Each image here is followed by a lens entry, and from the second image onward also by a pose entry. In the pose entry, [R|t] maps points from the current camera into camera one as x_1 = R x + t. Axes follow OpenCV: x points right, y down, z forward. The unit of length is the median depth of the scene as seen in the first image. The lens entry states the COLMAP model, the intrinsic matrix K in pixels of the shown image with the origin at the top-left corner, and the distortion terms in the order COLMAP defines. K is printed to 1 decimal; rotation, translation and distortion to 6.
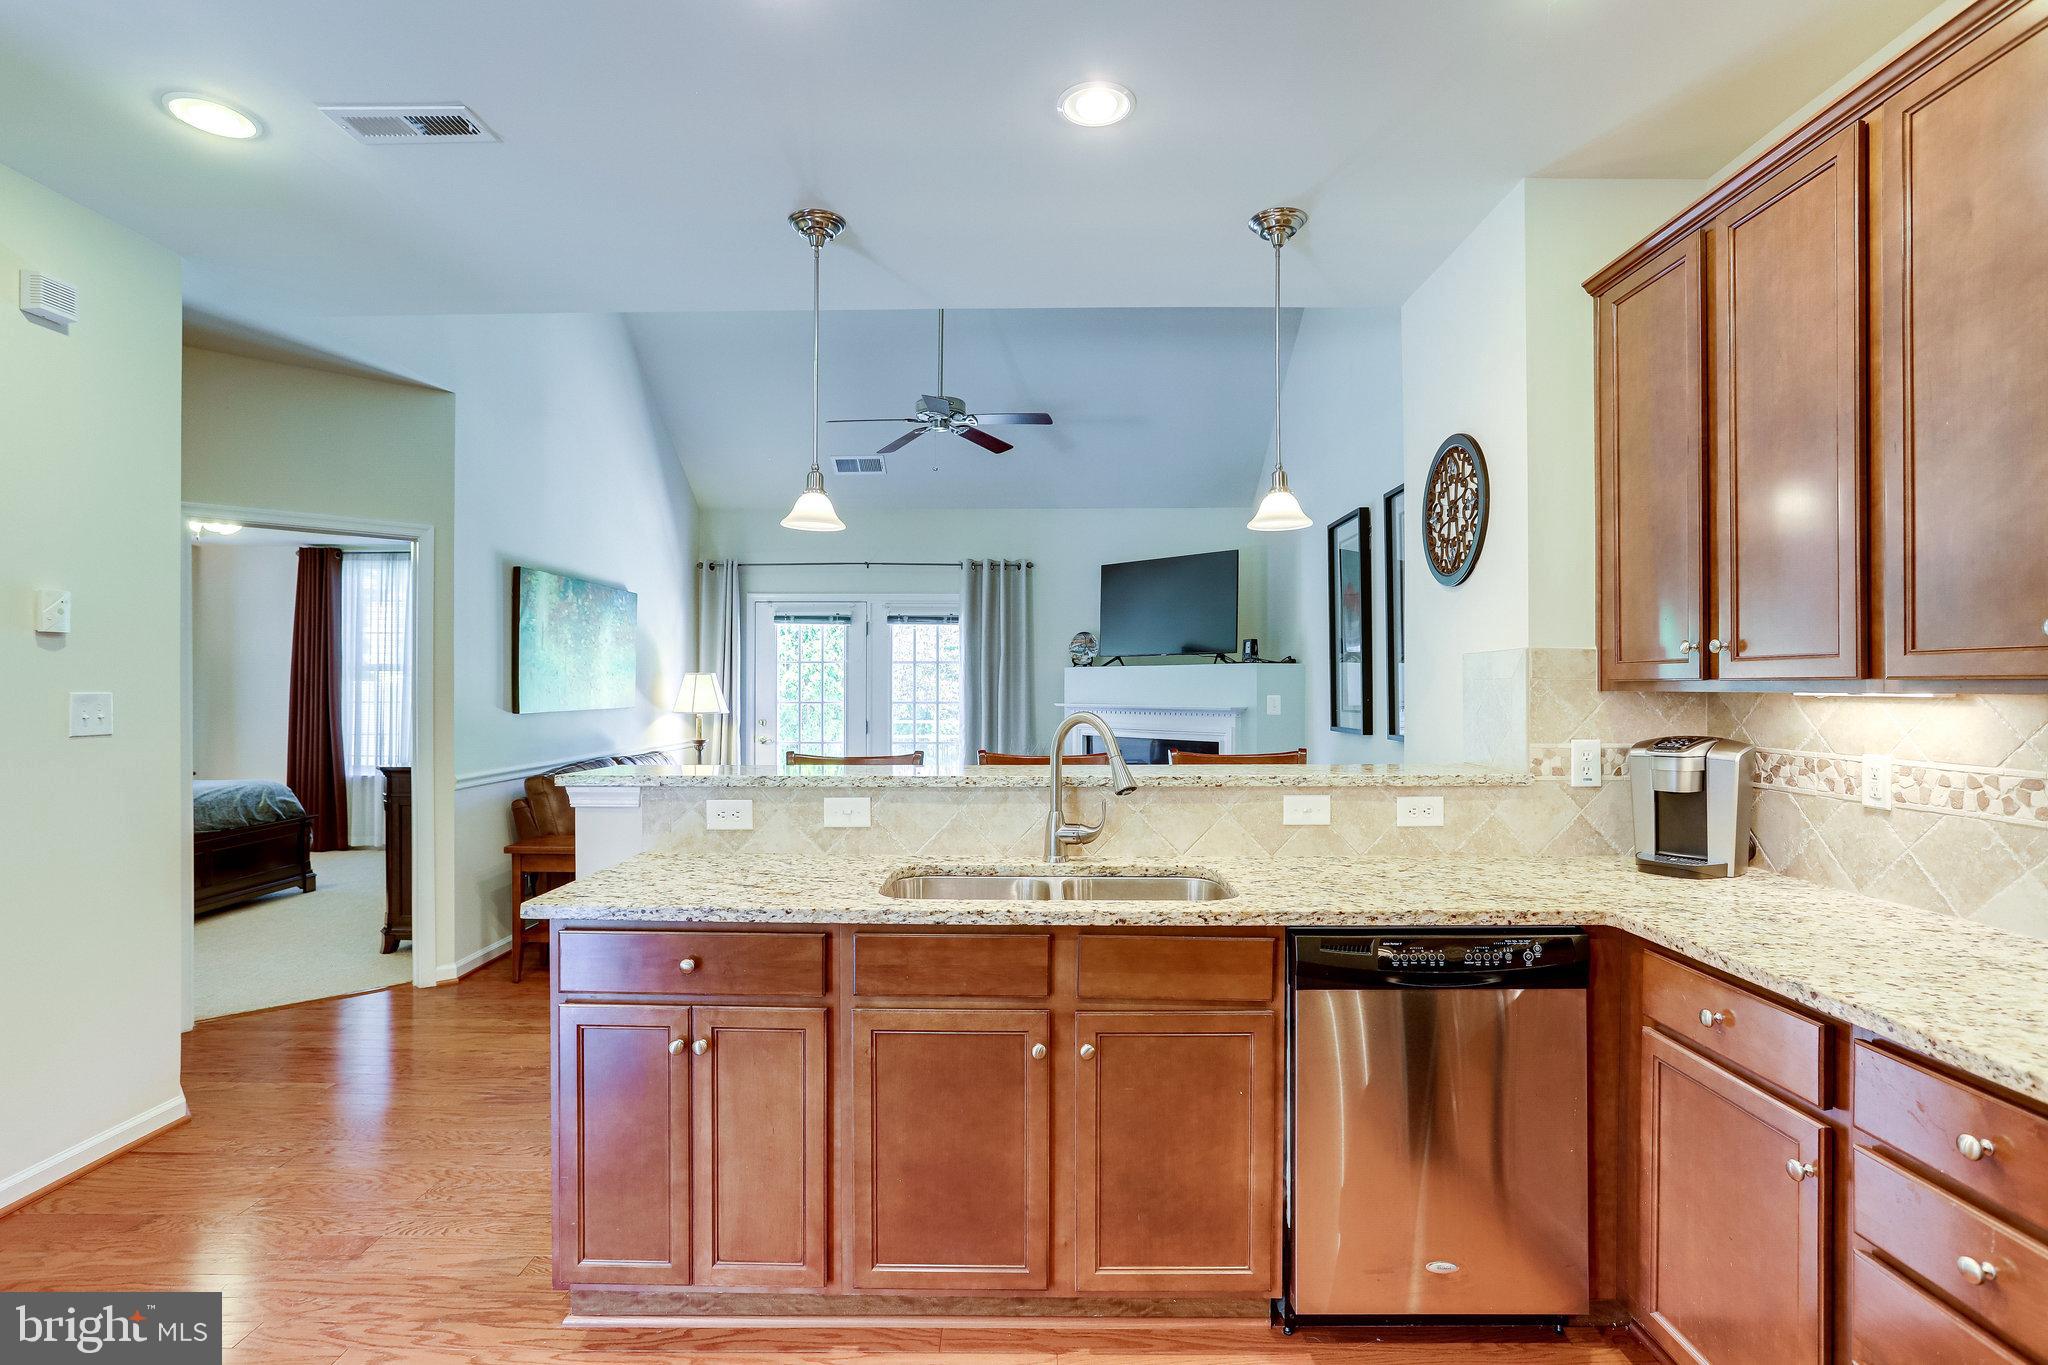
lens RADIAL K [[998.3, 0, 1020.9], [0, 998.3, 686.6], [0, 0, 1]] dist [-0.044345, 0.022703]
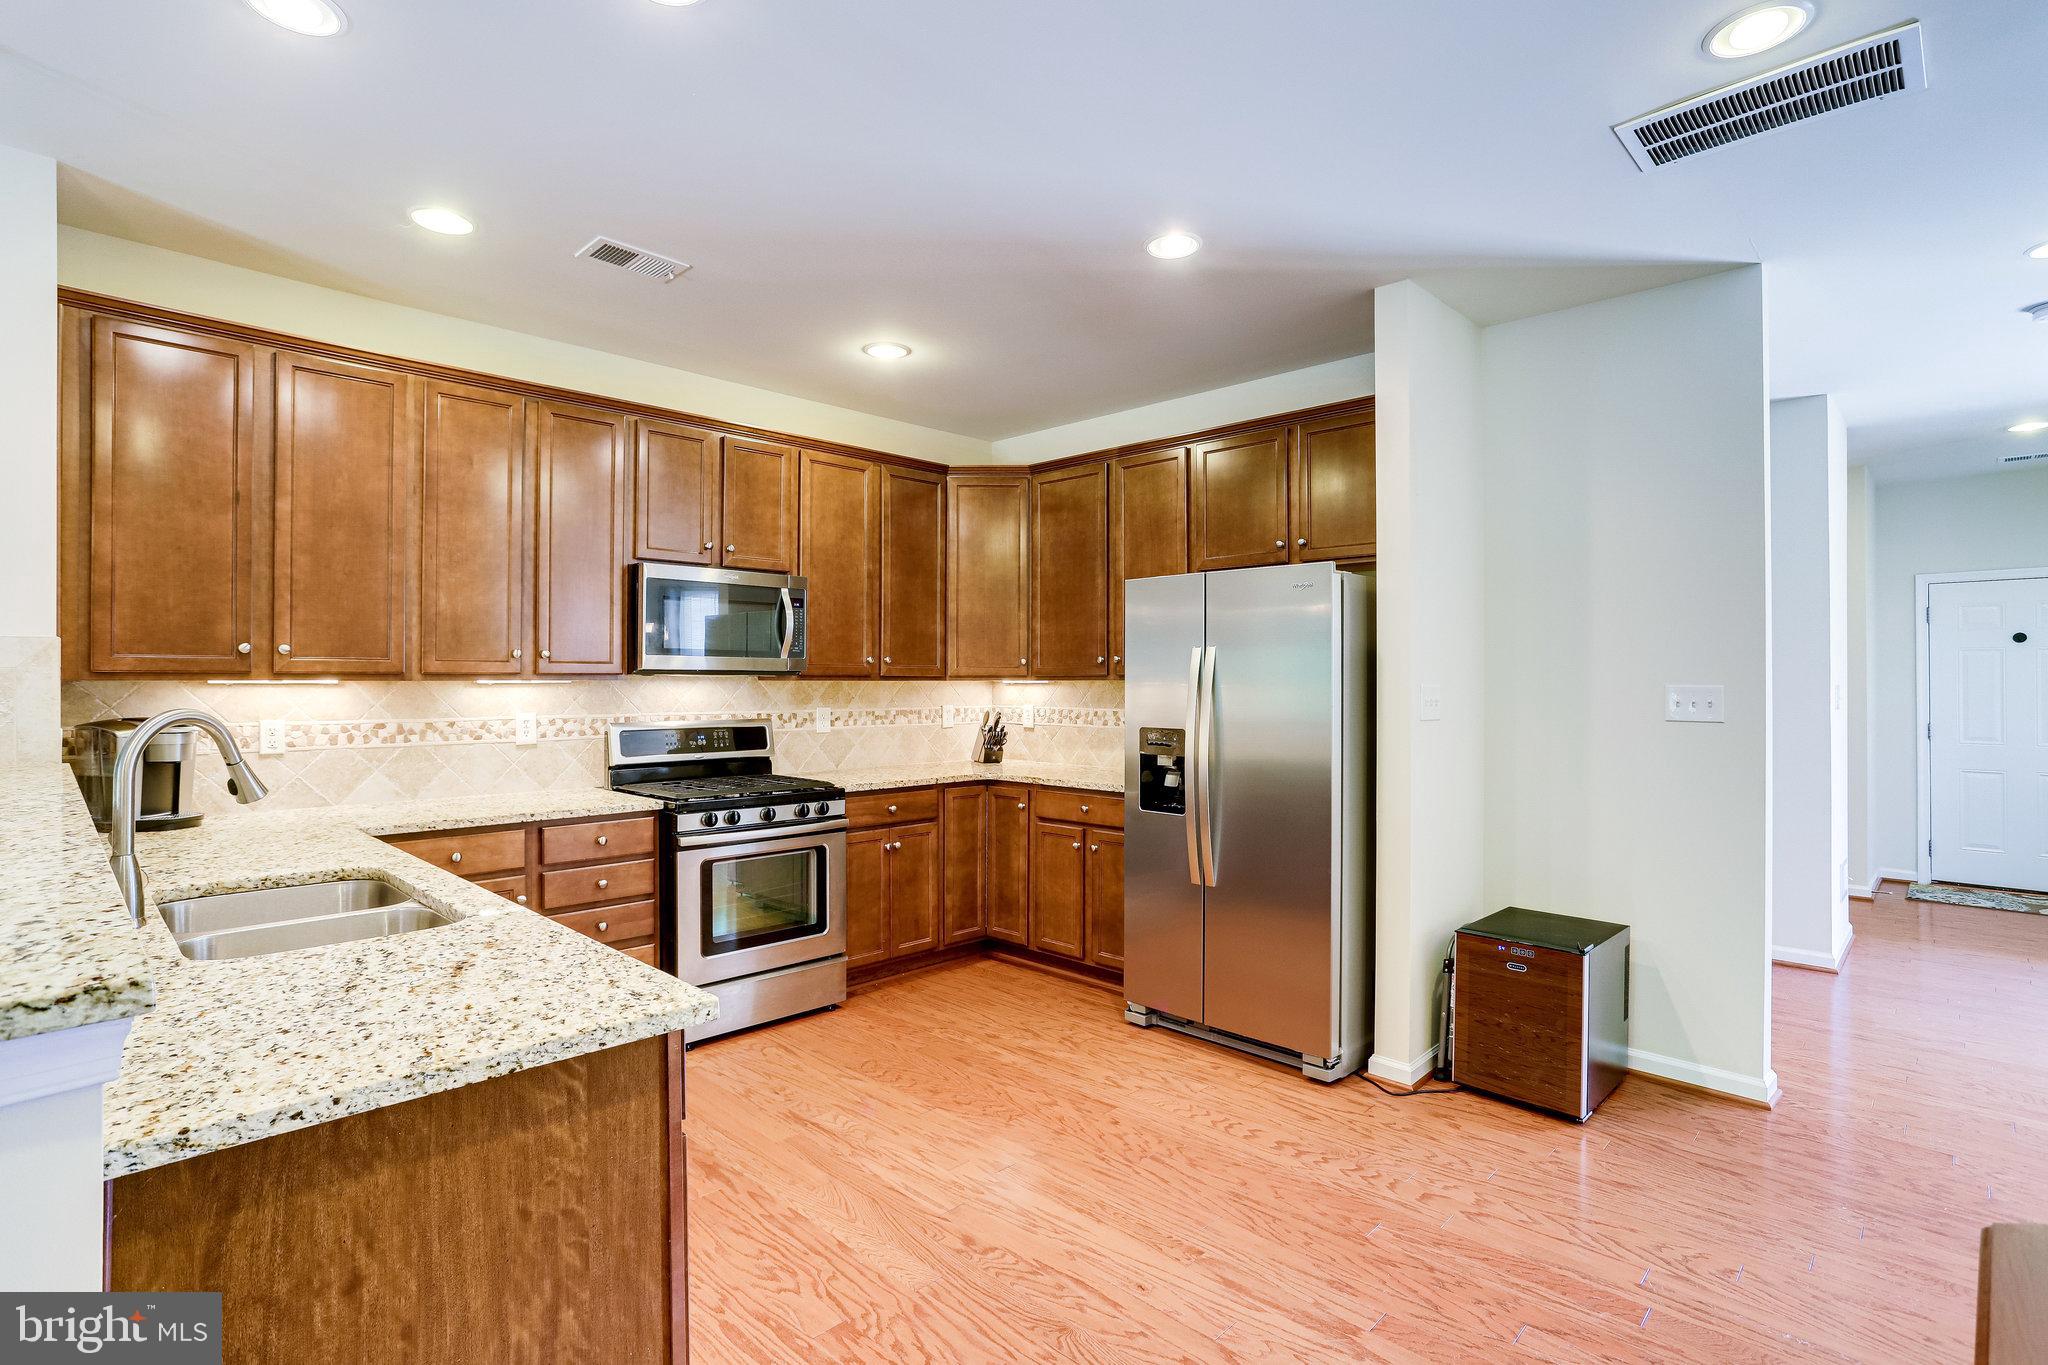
lens RADIAL K [[998.3, 0, 1009.7], [0, 998.3, 674.1], [0, 0, 1]] dist [-0.044345, 0.022703]
pose [[-0.712474, 0.002786, 0.701693, -0.859915], [-0.001135, 0.999986, -0.005122, 0.001961], [-0.701698, -0.004446, -0.712461, 1.025506]]
